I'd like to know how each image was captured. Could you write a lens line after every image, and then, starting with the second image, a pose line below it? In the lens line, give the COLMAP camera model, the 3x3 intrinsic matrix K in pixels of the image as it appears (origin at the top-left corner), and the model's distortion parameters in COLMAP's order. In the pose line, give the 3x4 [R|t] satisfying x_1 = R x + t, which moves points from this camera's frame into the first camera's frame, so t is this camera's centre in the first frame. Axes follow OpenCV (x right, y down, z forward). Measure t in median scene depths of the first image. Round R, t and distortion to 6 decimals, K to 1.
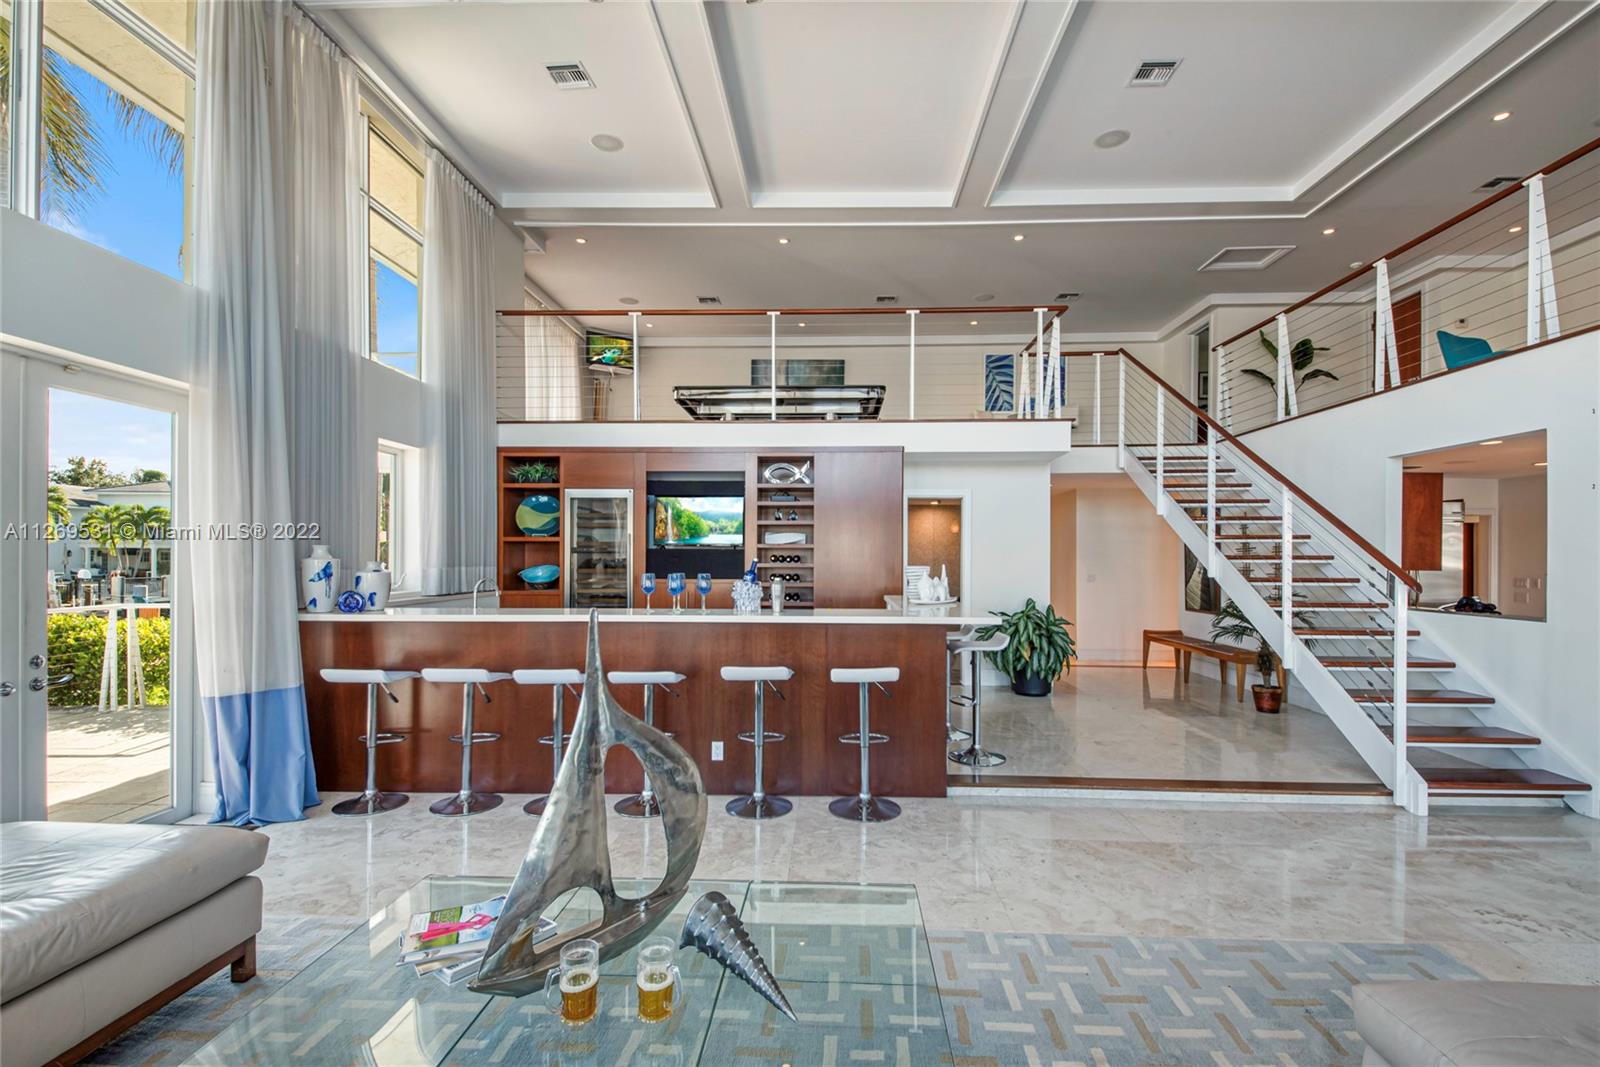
lens RADIAL K [[699.5, 0, 790.9], [0, 699.5, 558.7], [0, 0, 1]] dist [0.022799, -0.001695]
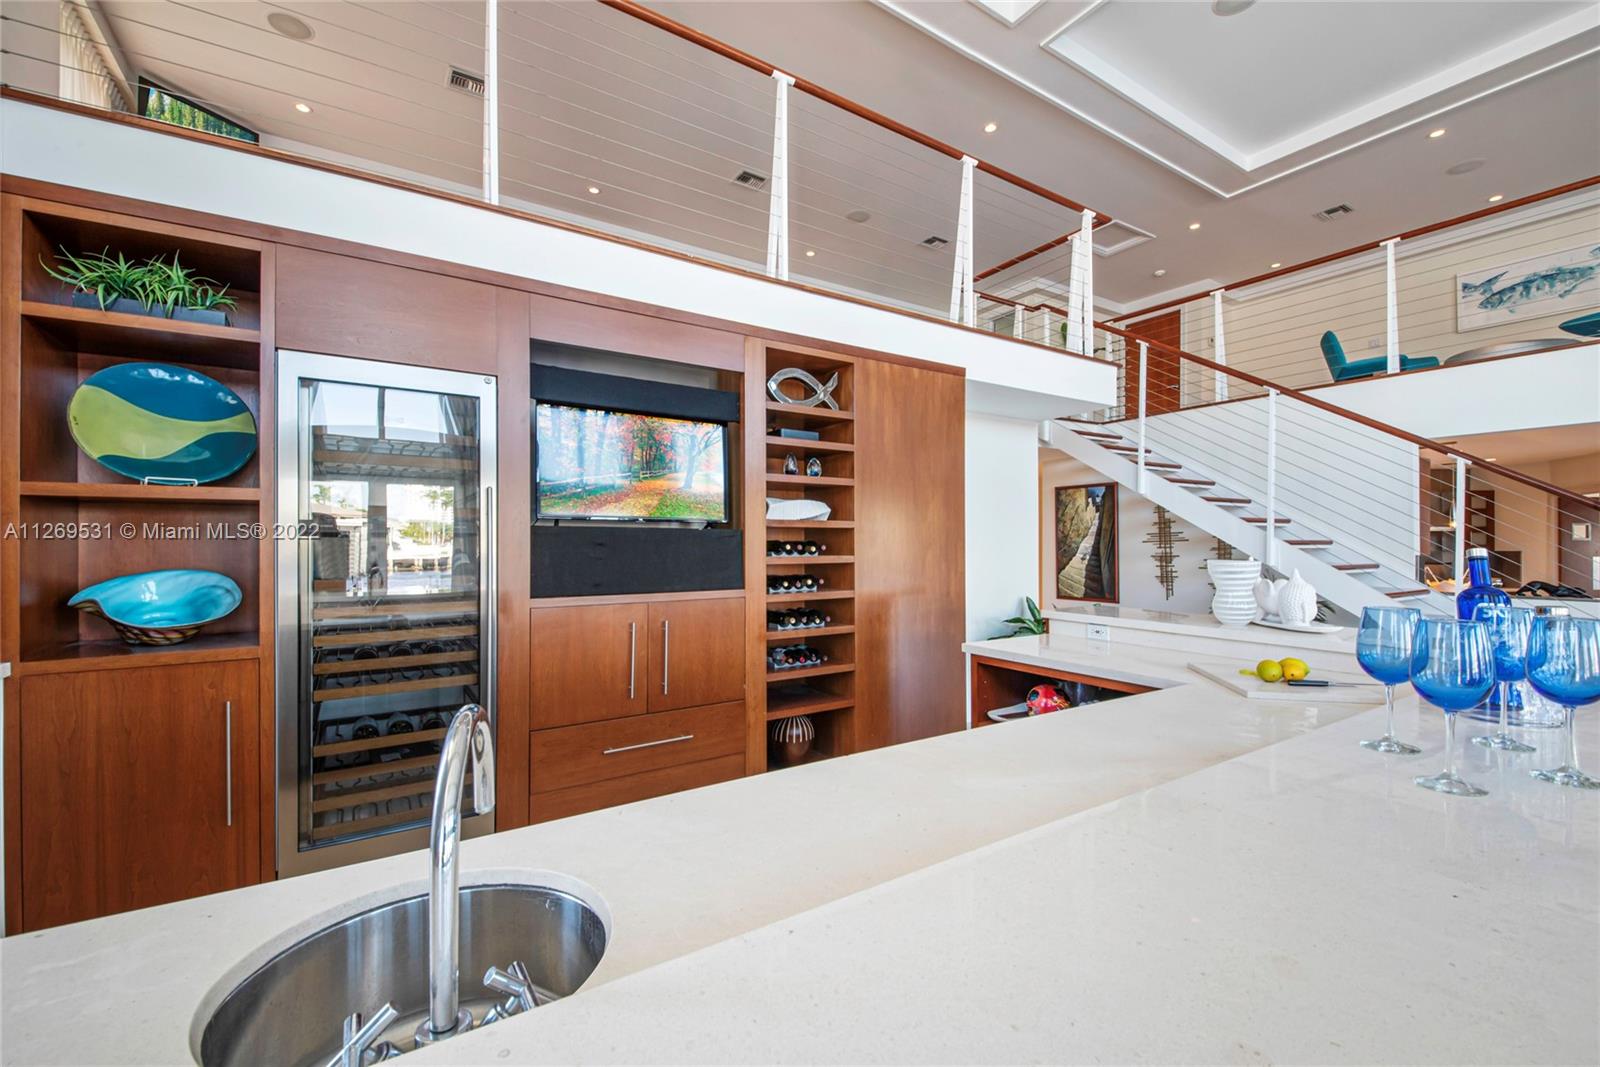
lens RADIAL K [[679.3, 0, 766.5], [0, 679.3, 541.3], [0, 0, 1]] dist [0.016288, -0.000244]
pose [[0.805379, 0.001679, 0.592757, -0.340495], [0.003633, 0.999963, -0.007769, -0.001188], [-0.592749, 0.008410, 0.805344, 0.599734]]
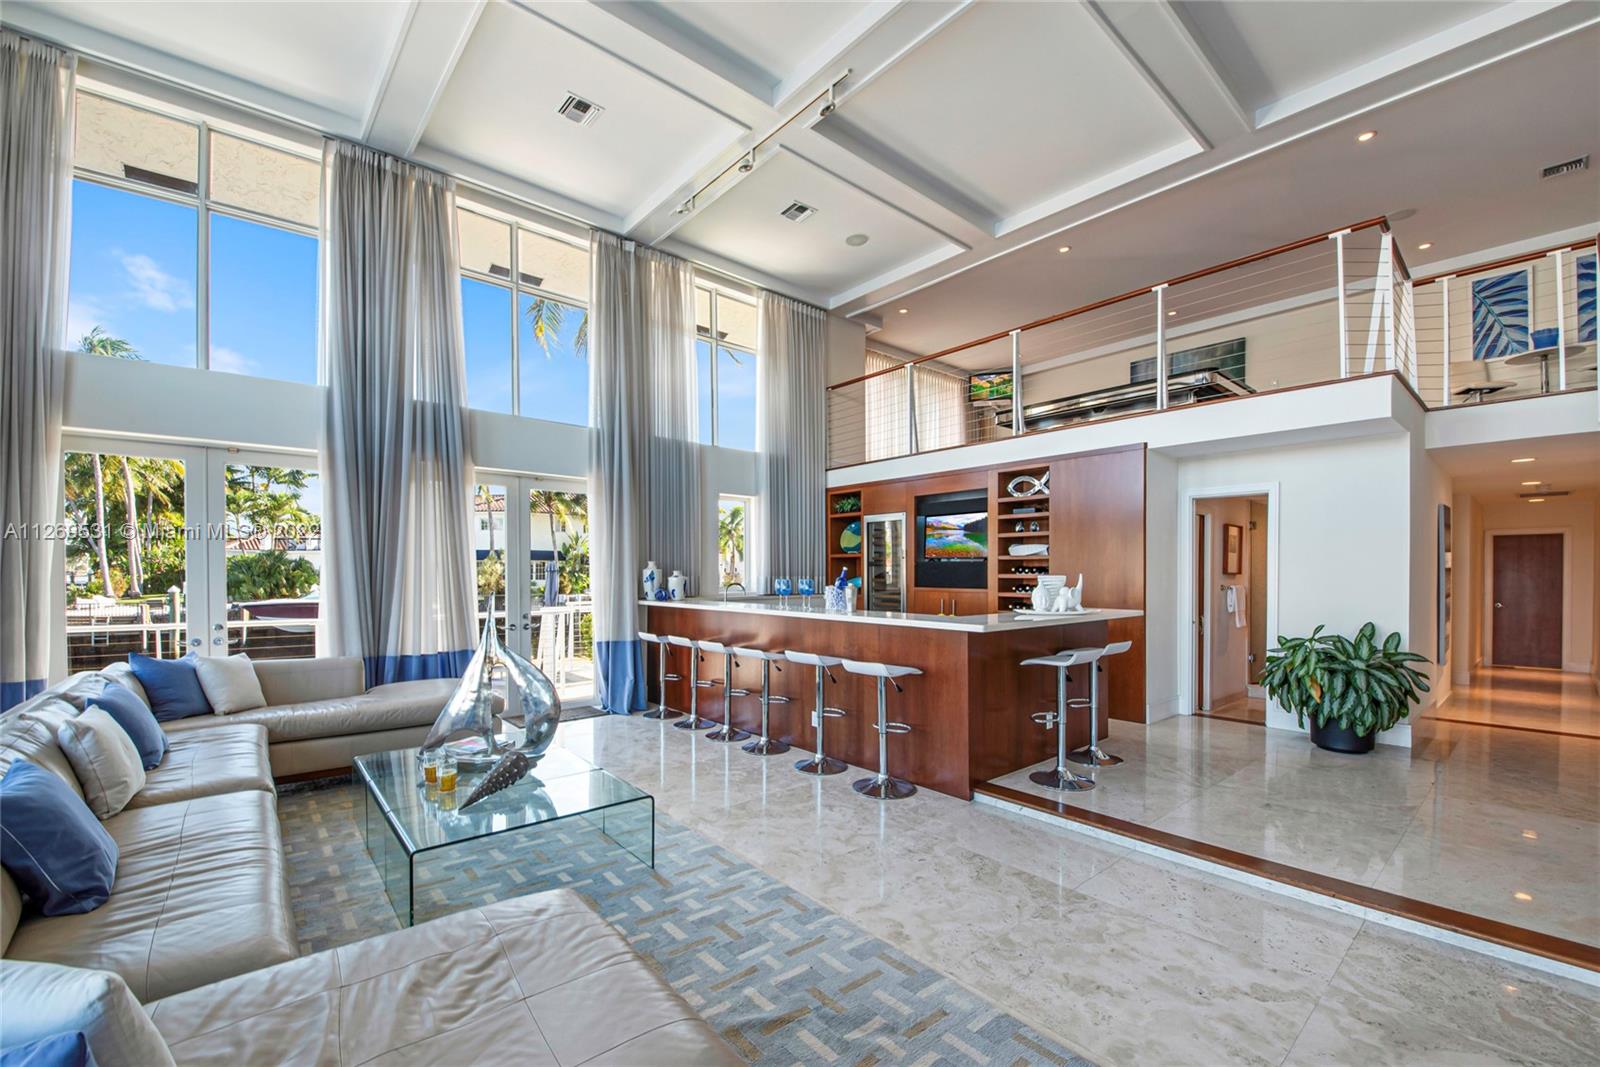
lens RADIAL K [[624.9, 0, 760.0], [0, 624.9, 584.5], [0, 0, 1]] dist [-0.015615, -0.001969]
pose [[0.673407, 0.011942, -0.739175, 0.403408], [-0.002911, 0.999905, 0.013502, 0.009862], [0.739266, -0.006941, 0.673378, 0.106028]]
